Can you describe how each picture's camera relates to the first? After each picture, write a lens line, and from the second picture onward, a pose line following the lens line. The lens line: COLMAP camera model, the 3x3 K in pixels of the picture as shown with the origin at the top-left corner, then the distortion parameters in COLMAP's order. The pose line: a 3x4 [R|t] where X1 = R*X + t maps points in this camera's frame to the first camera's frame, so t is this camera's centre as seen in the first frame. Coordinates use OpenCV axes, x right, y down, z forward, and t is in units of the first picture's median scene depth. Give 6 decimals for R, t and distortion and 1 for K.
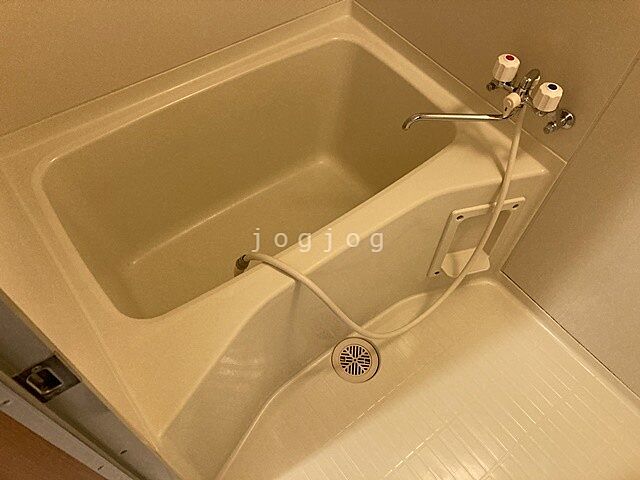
lens RADIAL K [[528.8, 0, 320.0], [0, 528.8, 240.0], [0, 0, 1]] dist [0.022522, -0.004539]
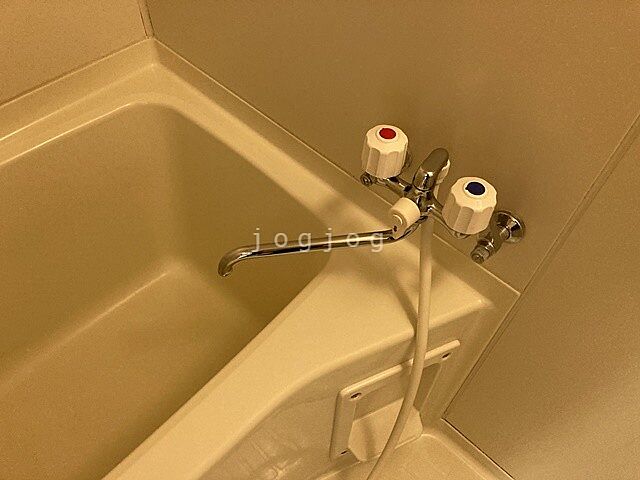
lens RADIAL K [[523.3, 0, 321.2], [0, 523.3, 232.5], [0, 0, 1]] dist [0.034879, -0.003438]
pose [[0.987614, -0.128541, 0.089973, 0.201390], [0.132769, 0.990228, -0.042672, -0.200597], [-0.083609, 0.054089, 0.995030, 0.431523]]
